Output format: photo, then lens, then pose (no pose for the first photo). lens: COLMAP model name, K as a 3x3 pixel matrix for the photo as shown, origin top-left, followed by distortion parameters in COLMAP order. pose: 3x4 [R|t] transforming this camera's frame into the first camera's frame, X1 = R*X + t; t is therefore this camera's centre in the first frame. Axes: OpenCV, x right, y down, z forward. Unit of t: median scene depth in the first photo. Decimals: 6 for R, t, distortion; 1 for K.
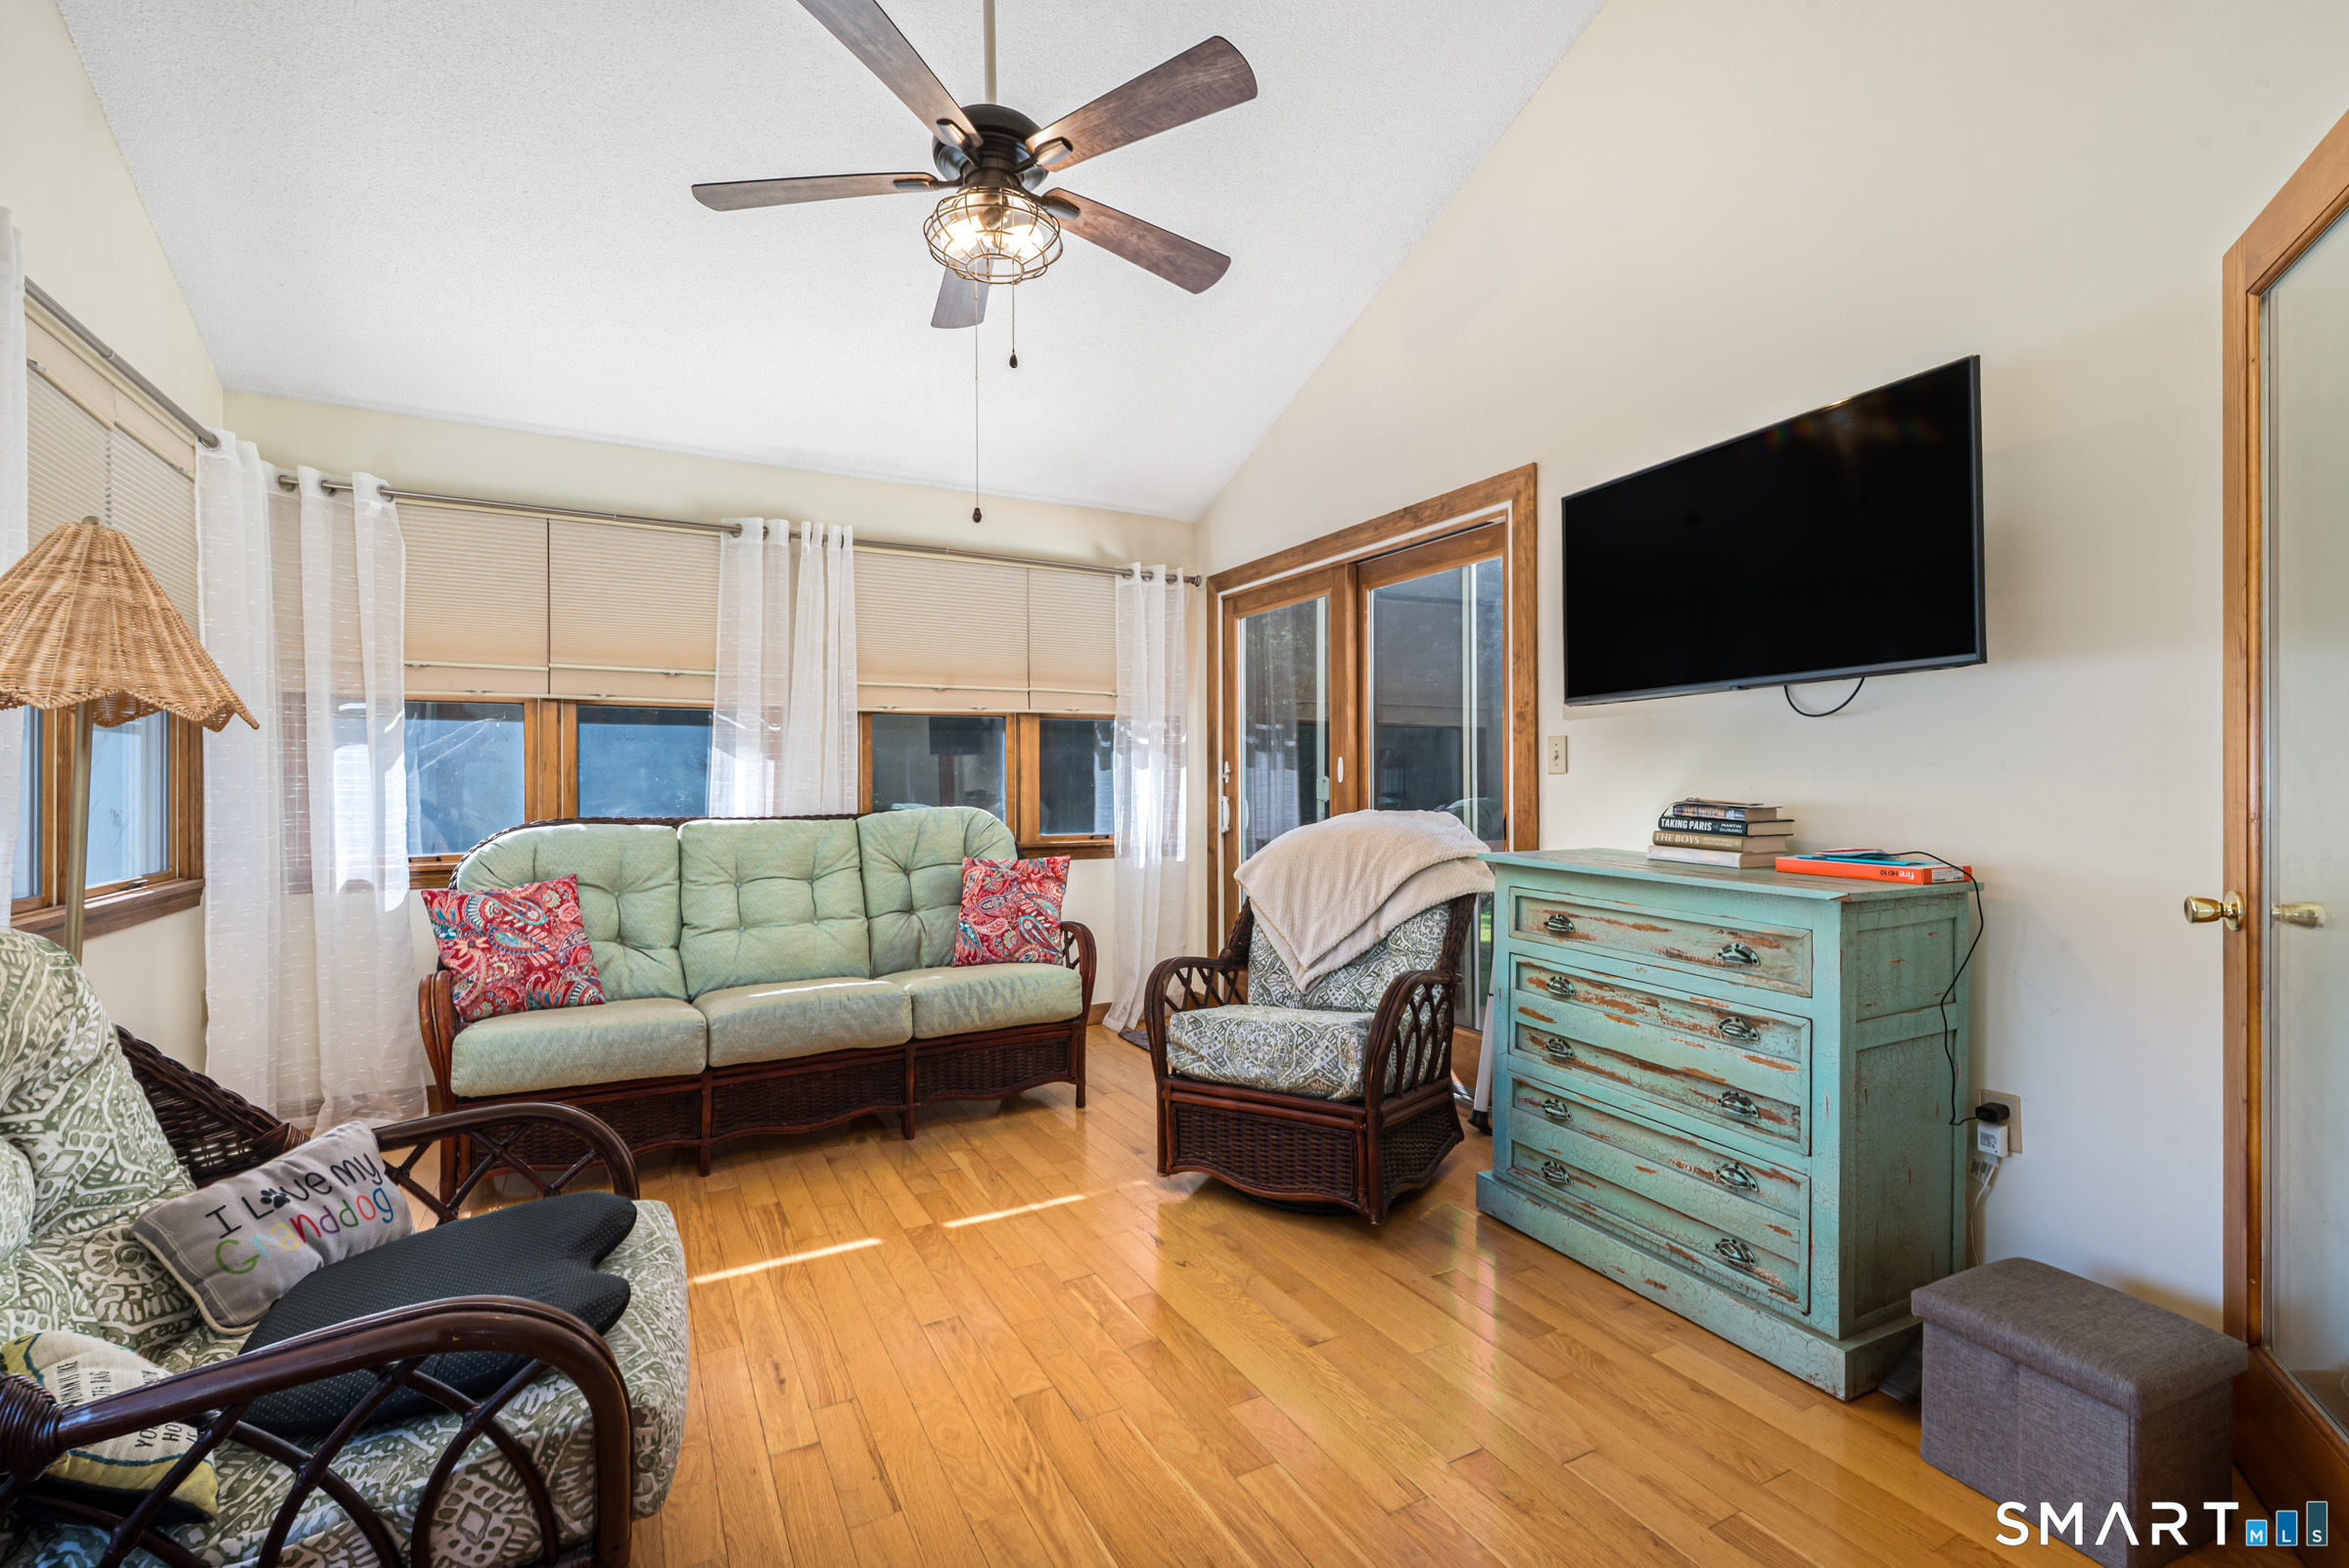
lens RADIAL K [[1037.5, 0, 1163.9], [0, 1037.5, 775.8], [0, 0, 1]] dist [0.023793, -0.011138]
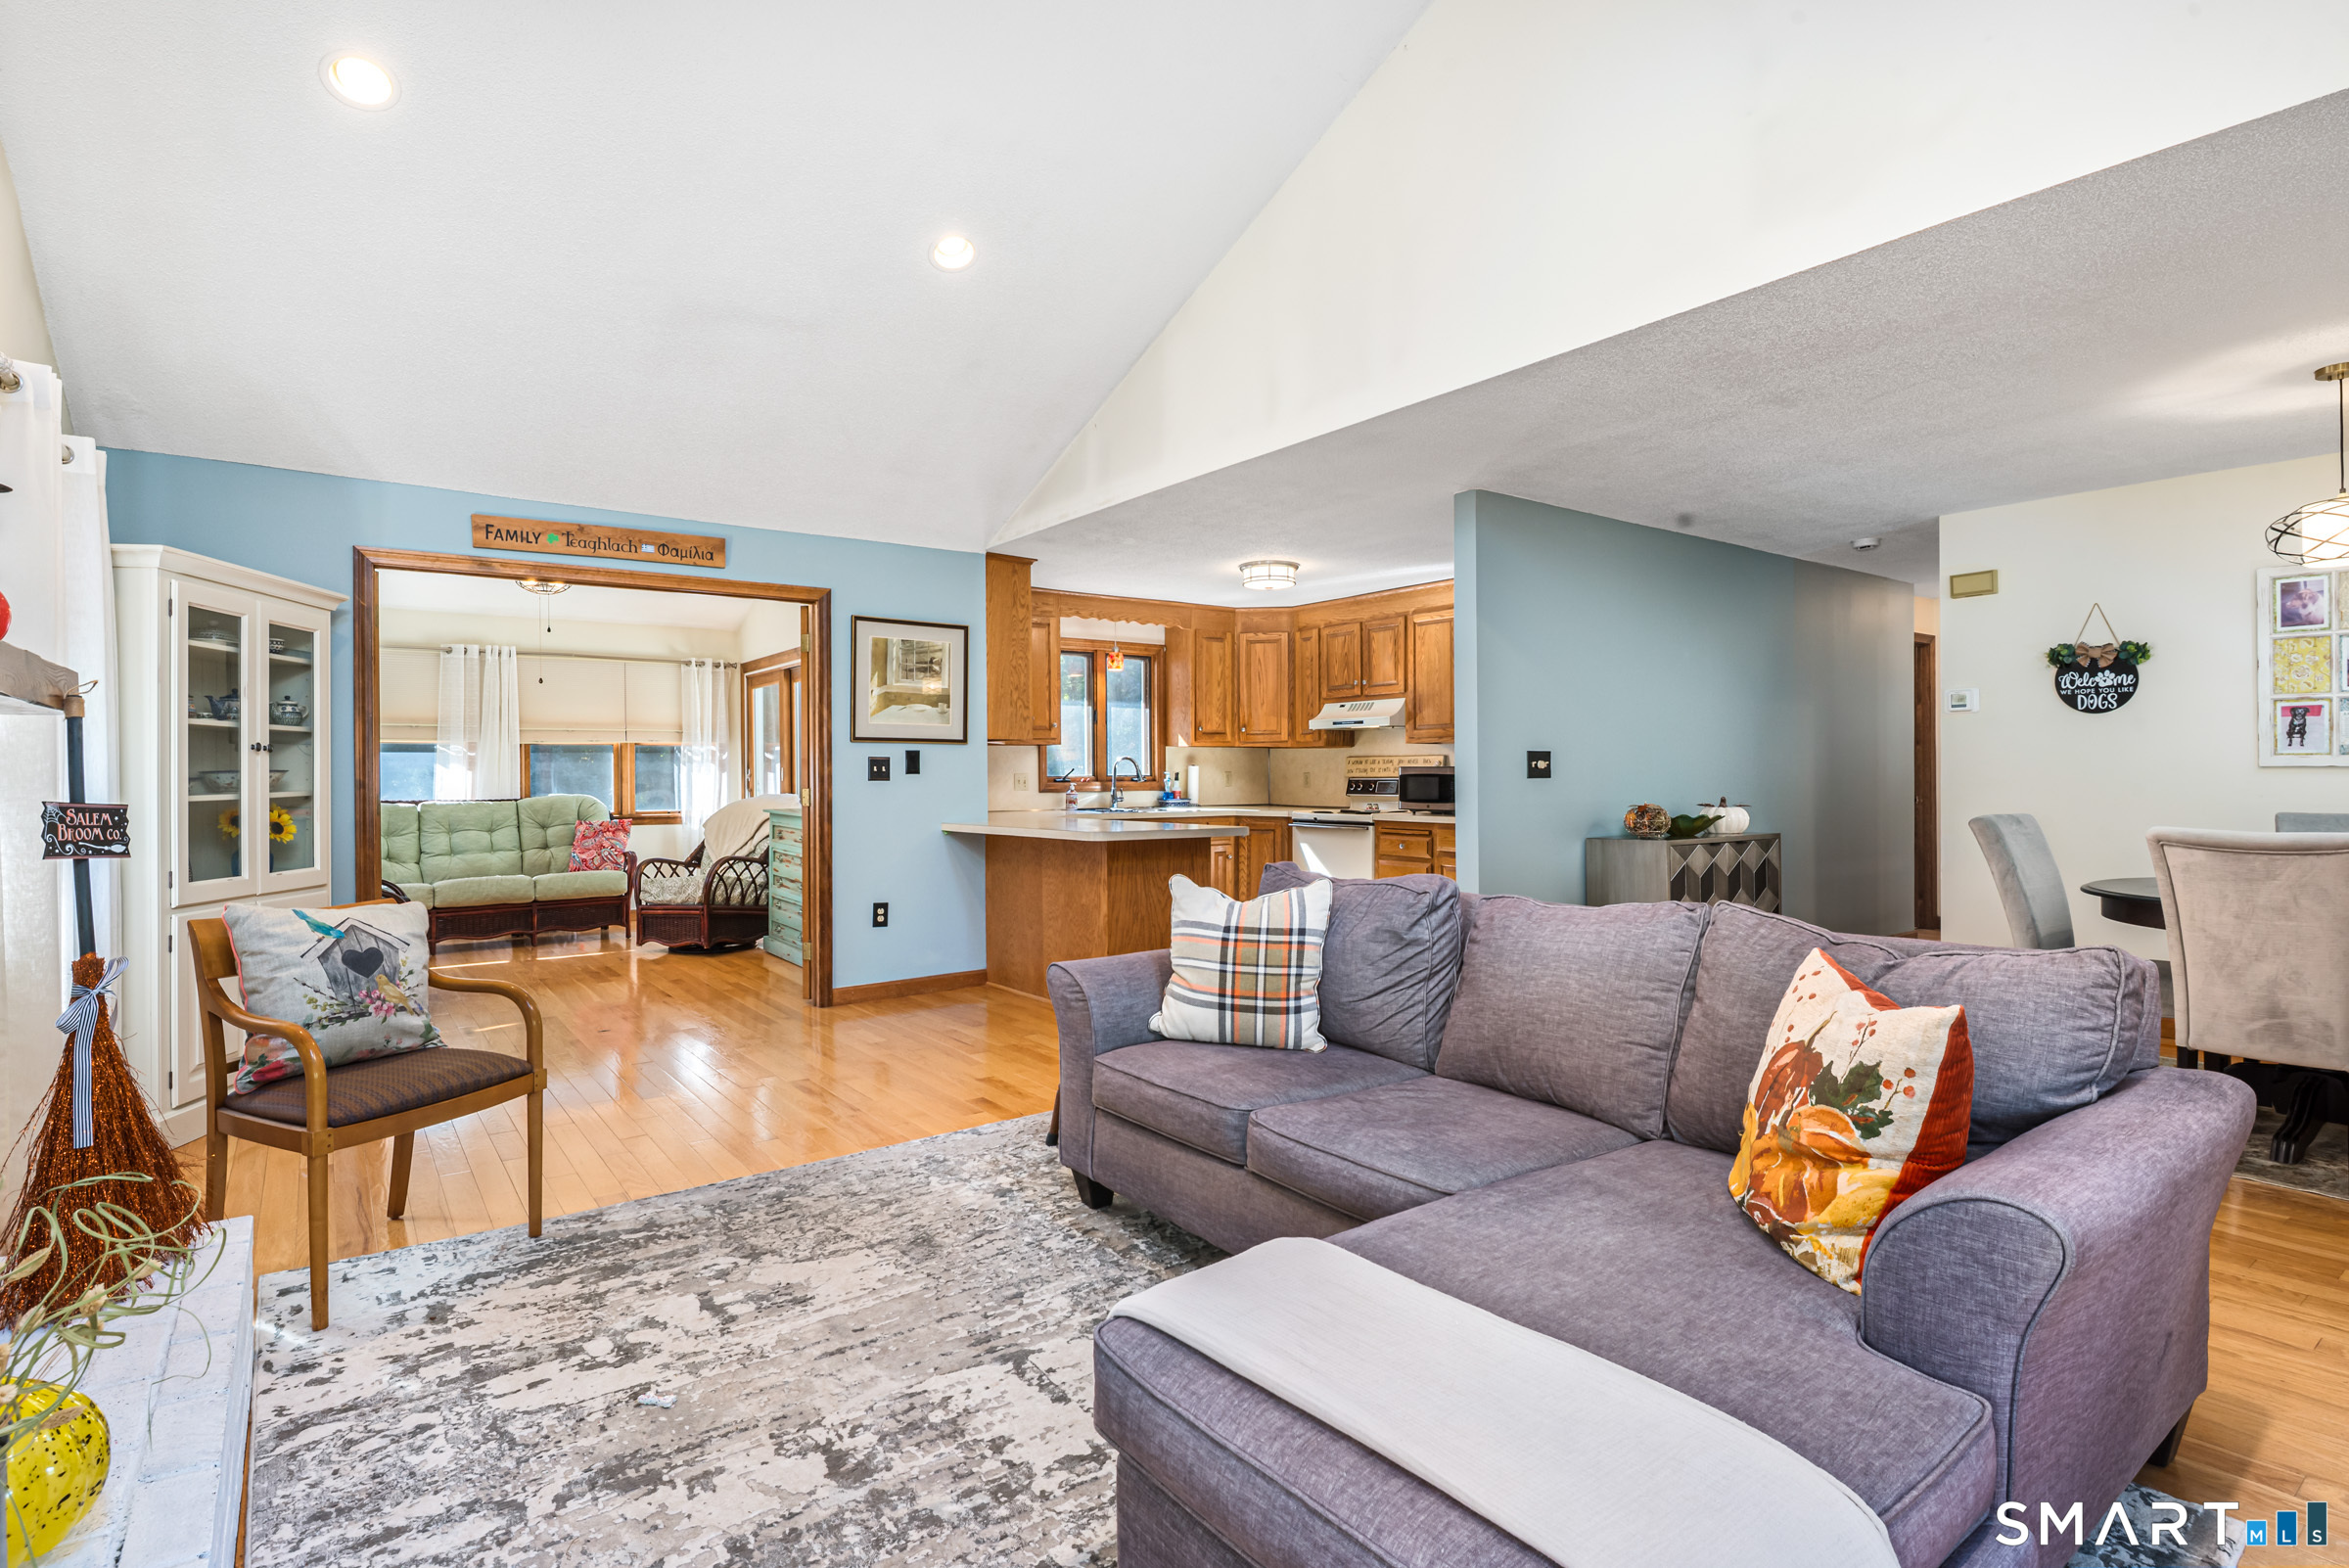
lens RADIAL K [[1210.2, 0, 1182.3], [0, 1210.2, 777.7], [0, 0, 1]] dist [0.000968, 0.000222]
pose [[0.990625, -0.003759, 0.136557, 0.676773], [0.003109, 0.999983, 0.004971, -0.009597], [-0.136573, -0.004500, 0.990620, -1.517382]]
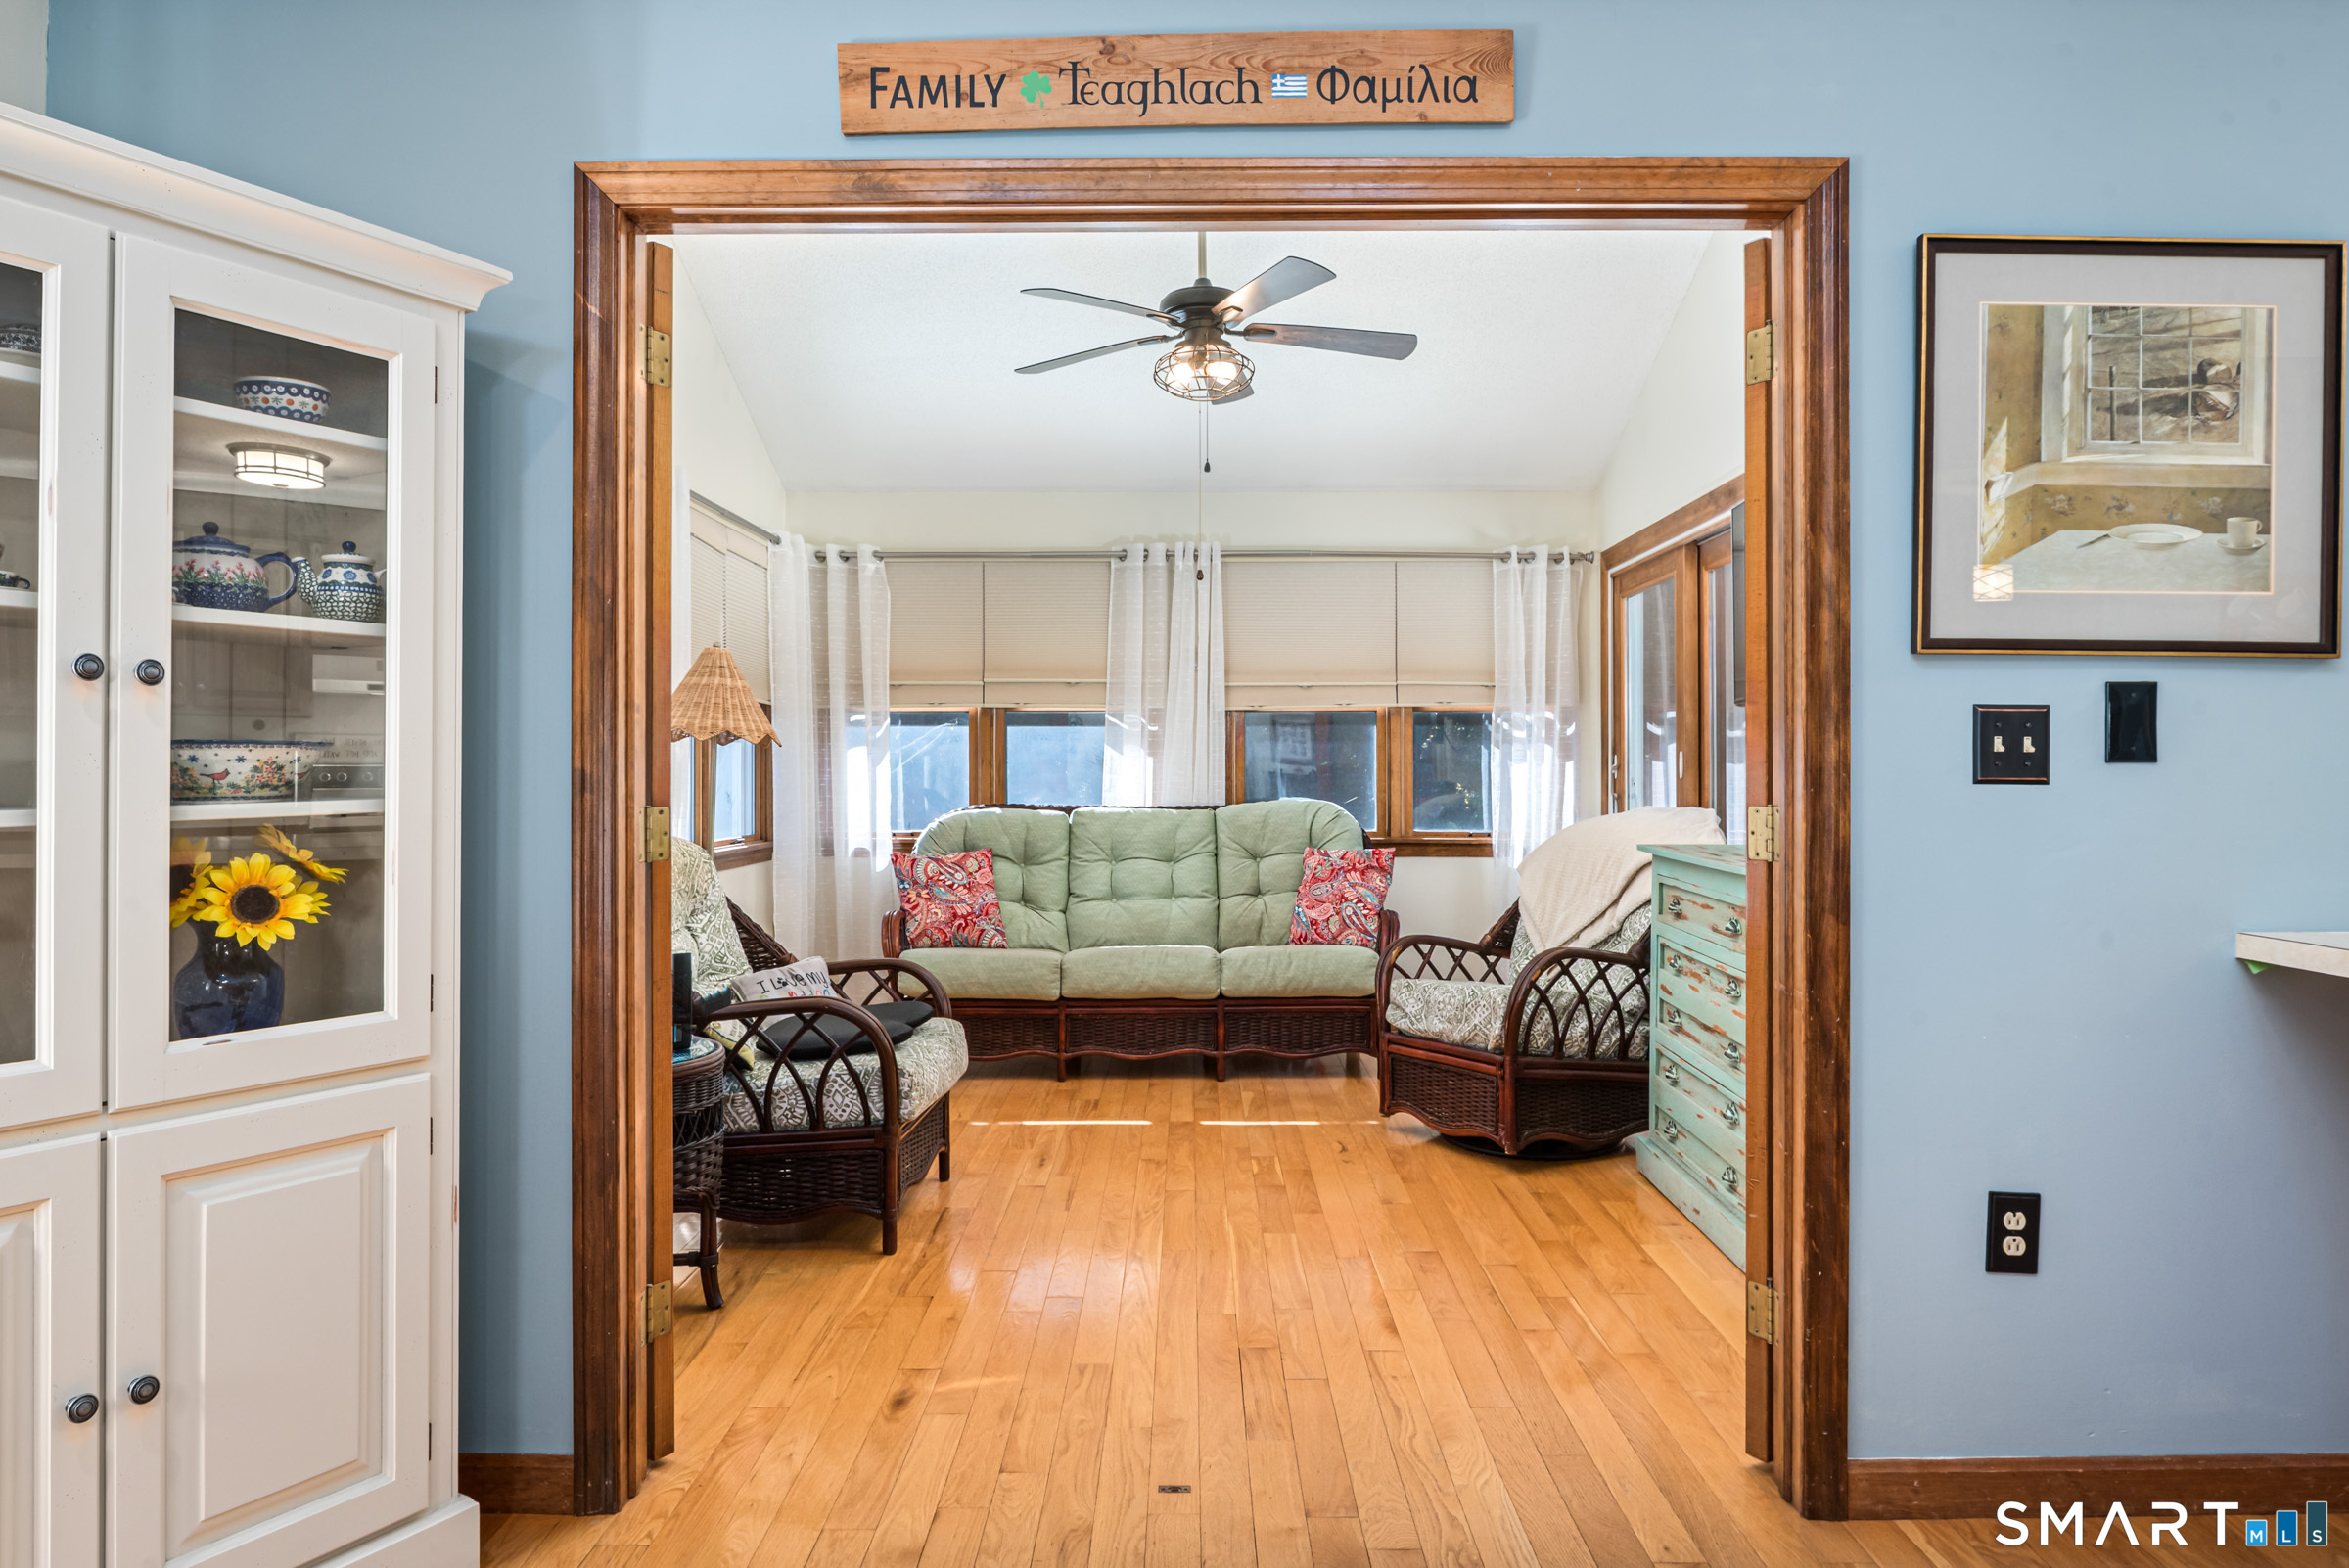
lens RADIAL K [[1516.8, 0, 1167.8], [0, 1516.8, 758.5], [0, 0, 1]] dist [-0.000817, -0.000874]
pose [[0.875017, -0.000843, -0.484092, 0.479611], [-0.001595, 0.999988, -0.004626, -0.005432], [0.484090, 0.004820, 0.875005, -0.472545]]
